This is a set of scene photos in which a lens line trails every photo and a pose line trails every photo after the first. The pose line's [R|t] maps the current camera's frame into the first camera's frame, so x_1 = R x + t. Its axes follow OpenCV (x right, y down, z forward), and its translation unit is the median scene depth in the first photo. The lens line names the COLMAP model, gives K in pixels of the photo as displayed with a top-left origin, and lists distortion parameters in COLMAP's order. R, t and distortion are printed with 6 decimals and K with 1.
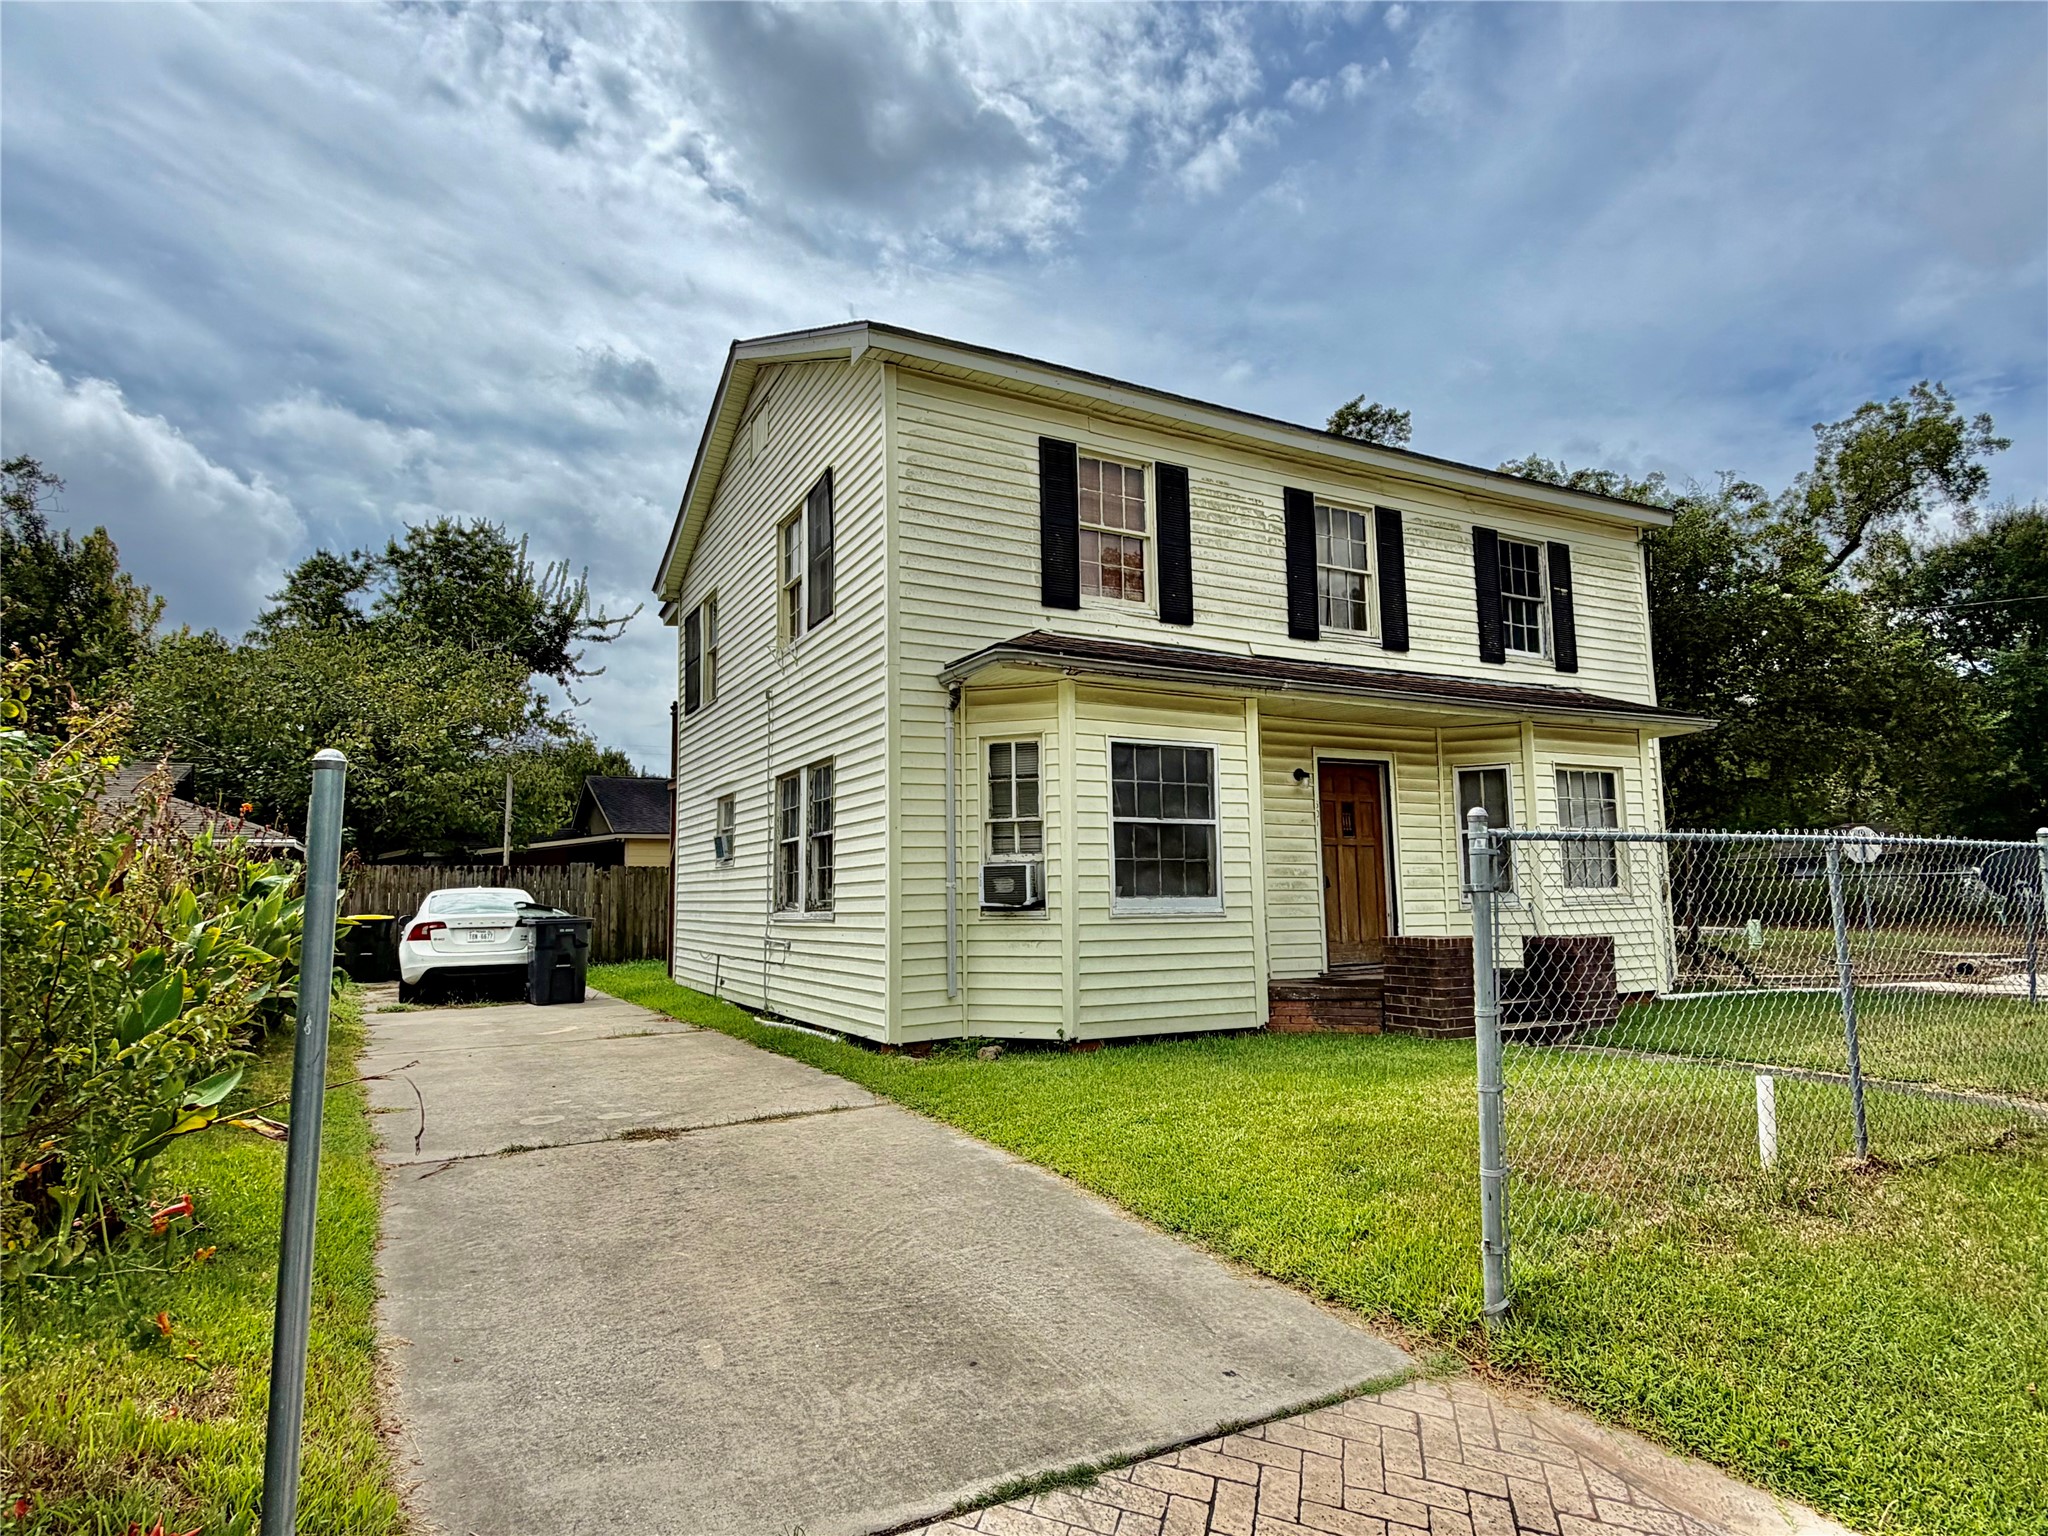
lens RADIAL K [[1123.8, 0, 1016.9], [0, 1123.8, 774.1], [0, 0, 1]] dist [0.004664, 0.000356]
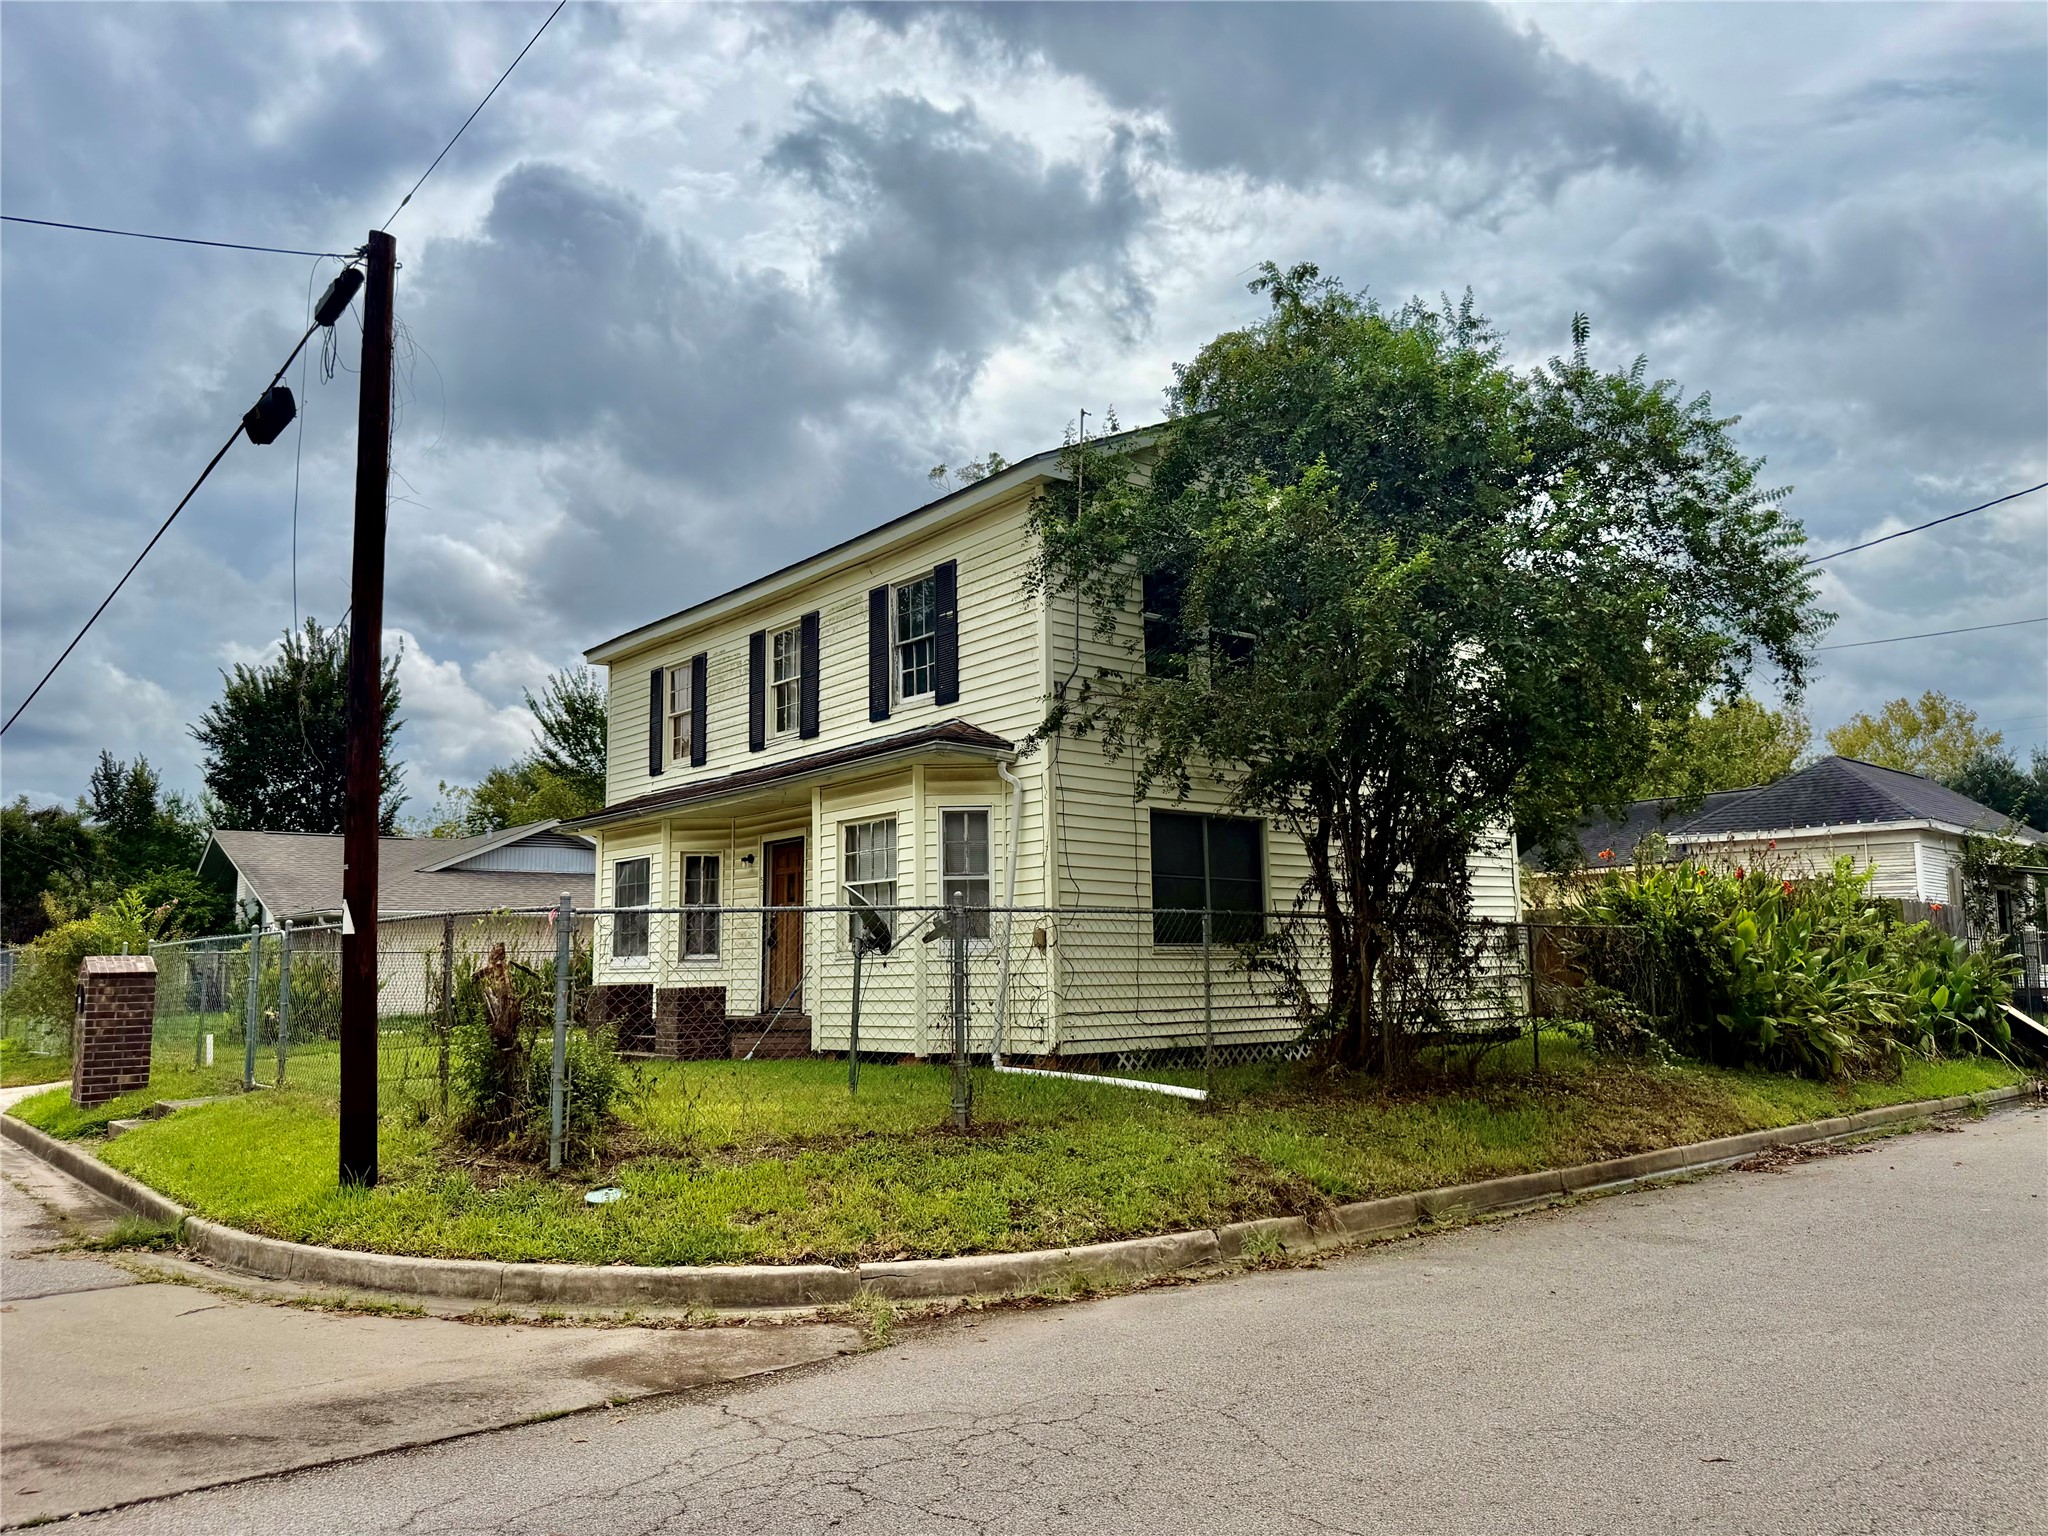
lens RADIAL K [[1440.0, 0, 1020.5], [0, 1440.0, 765.3], [0, 0, 1]] dist [-0.002019, -0.000031]
pose [[0.211283, -0.118614, -0.970201, 1.727306], [0.133710, 0.986785, -0.091523, 0.078184], [0.968236, -0.110388, 0.224350, 0.833494]]
